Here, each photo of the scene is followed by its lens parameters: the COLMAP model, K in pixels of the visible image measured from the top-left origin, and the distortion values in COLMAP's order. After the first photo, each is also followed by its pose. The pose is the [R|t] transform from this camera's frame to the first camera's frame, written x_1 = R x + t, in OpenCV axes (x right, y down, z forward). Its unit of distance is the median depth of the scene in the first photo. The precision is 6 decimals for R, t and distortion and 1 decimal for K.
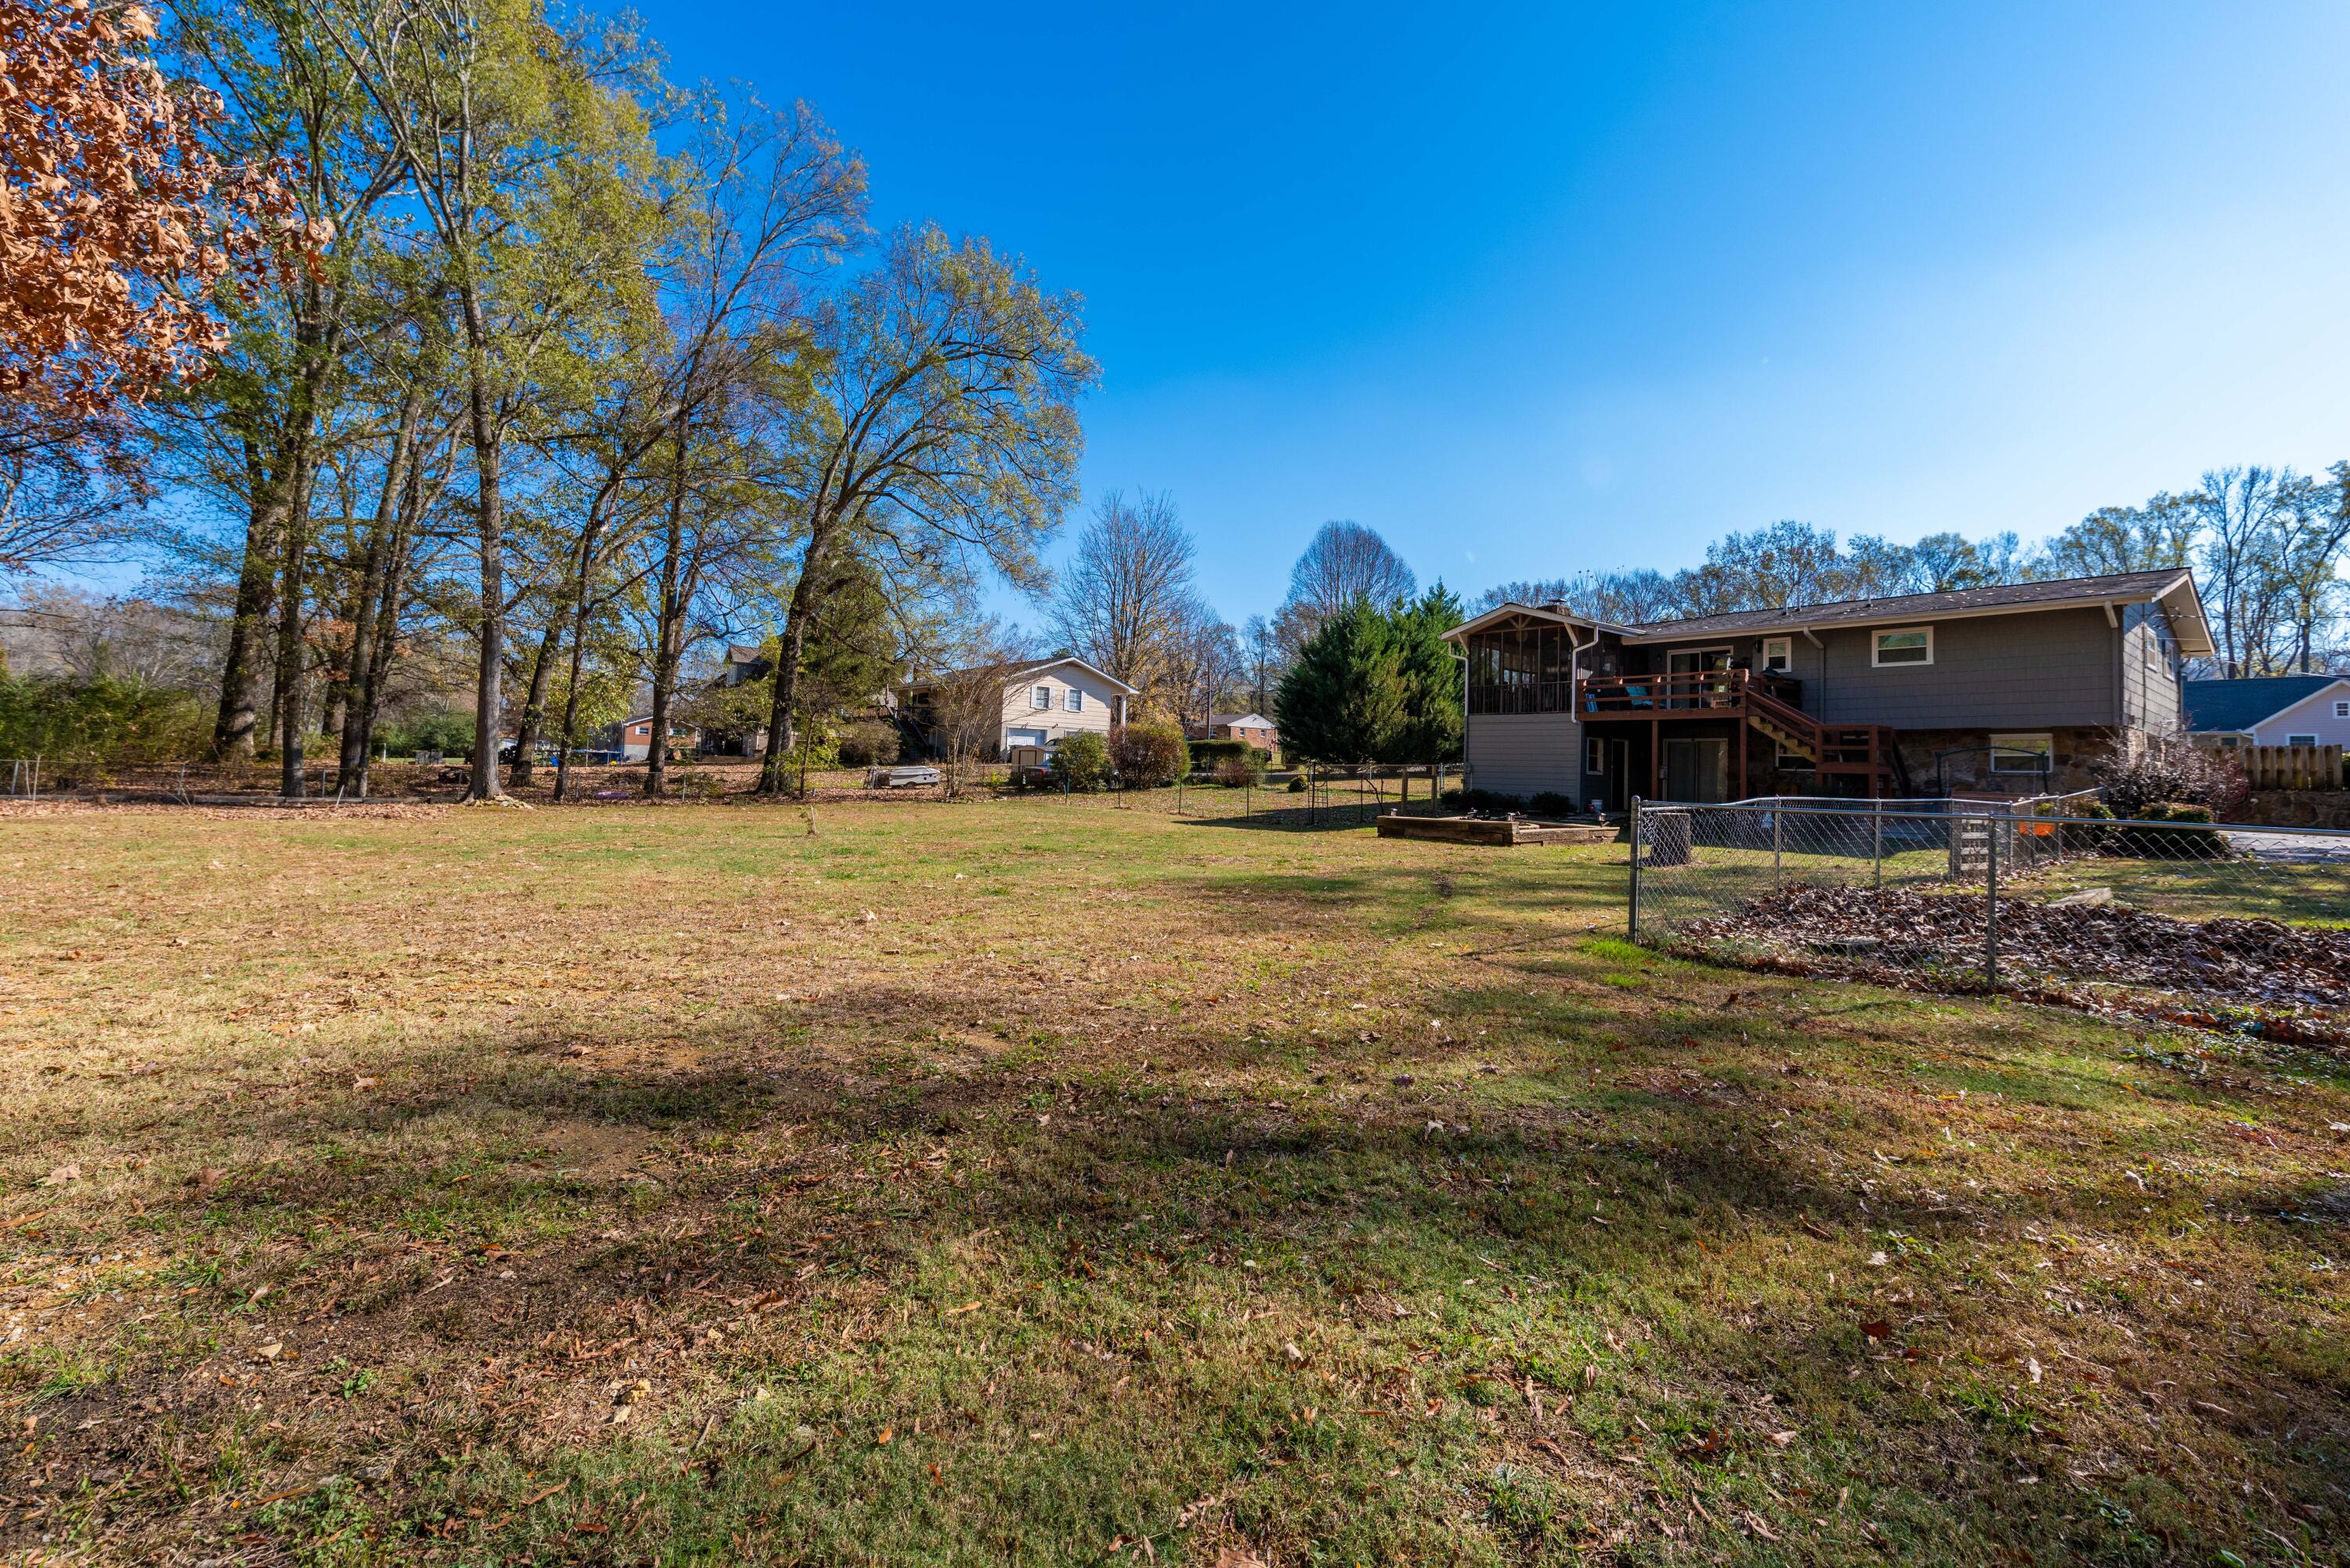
lens RADIAL K [[1044.2, 0, 1124.4], [0, 1044.2, 753.2], [0, 0, 1]] dist [0.000071, 0.001078]
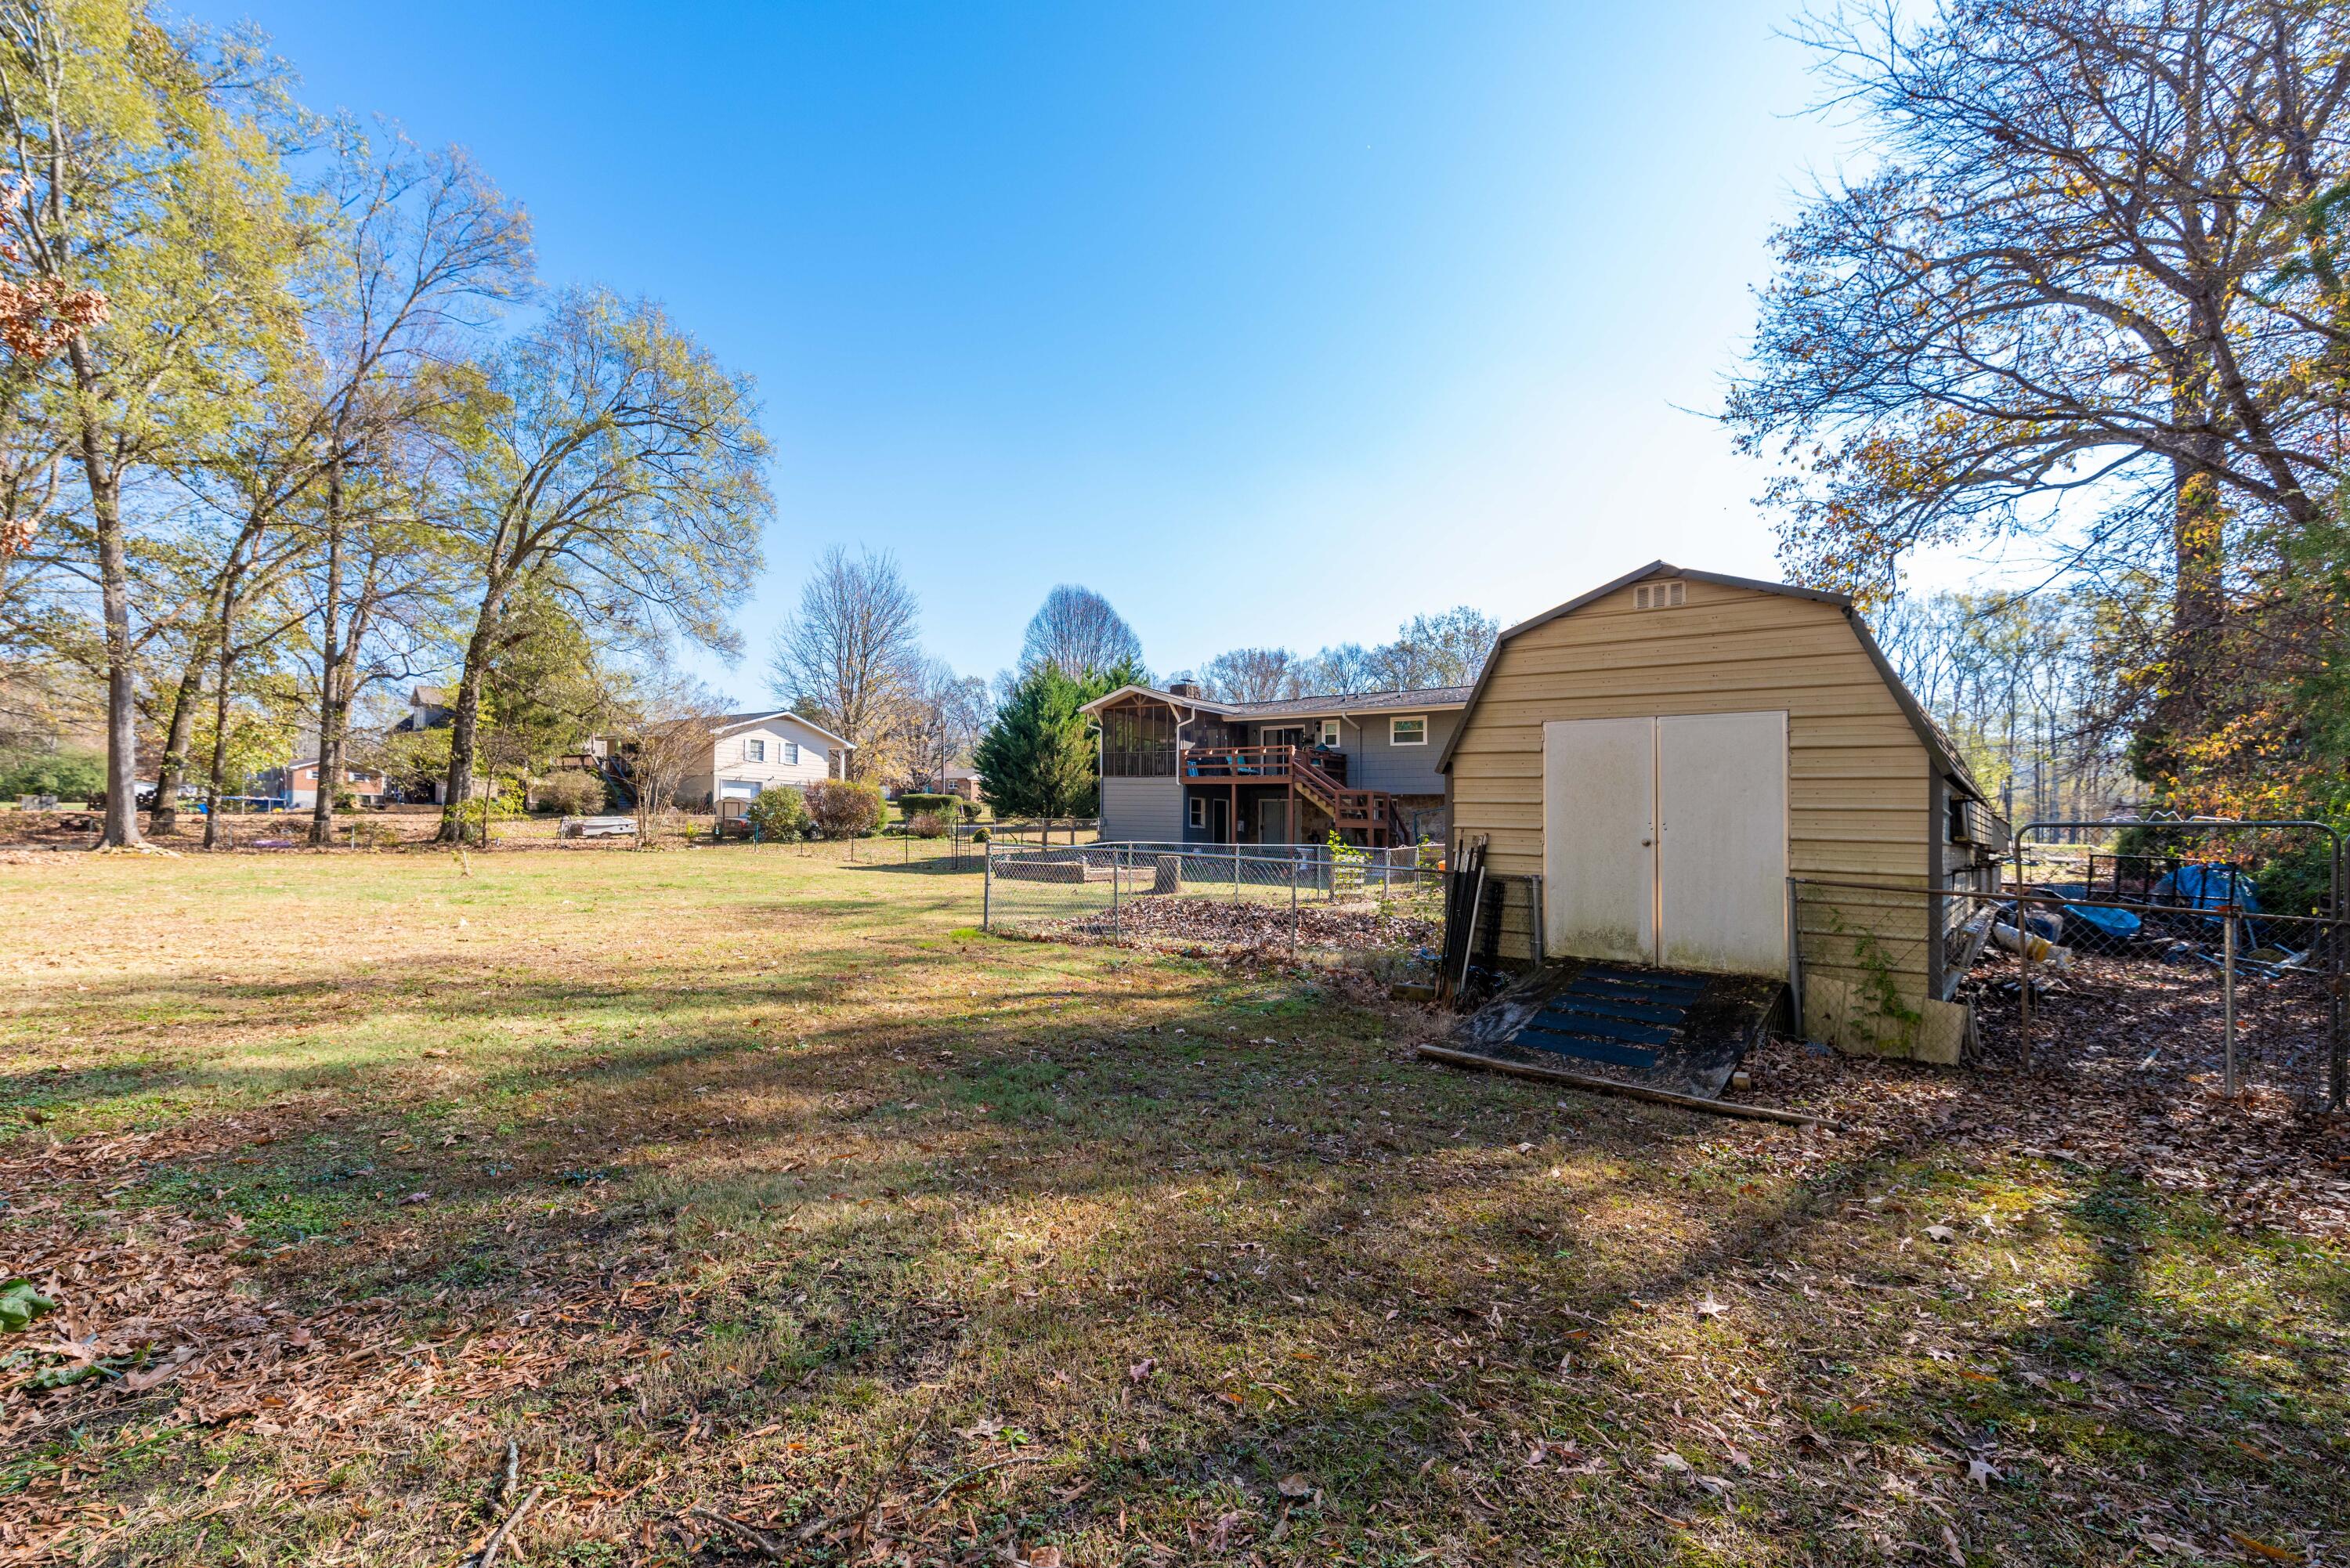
lens RADIAL K [[1044.2, 0, 1115.9], [0, 1044.2, 882.8], [0, 0, 1]] dist [0.000071, 0.001078]
pose [[0.976873, -0.005549, 0.213749, 0.074295], [-0.010141, 0.997336, 0.072234, -0.002354], [-0.213581, -0.072731, 0.974214, -0.130164]]
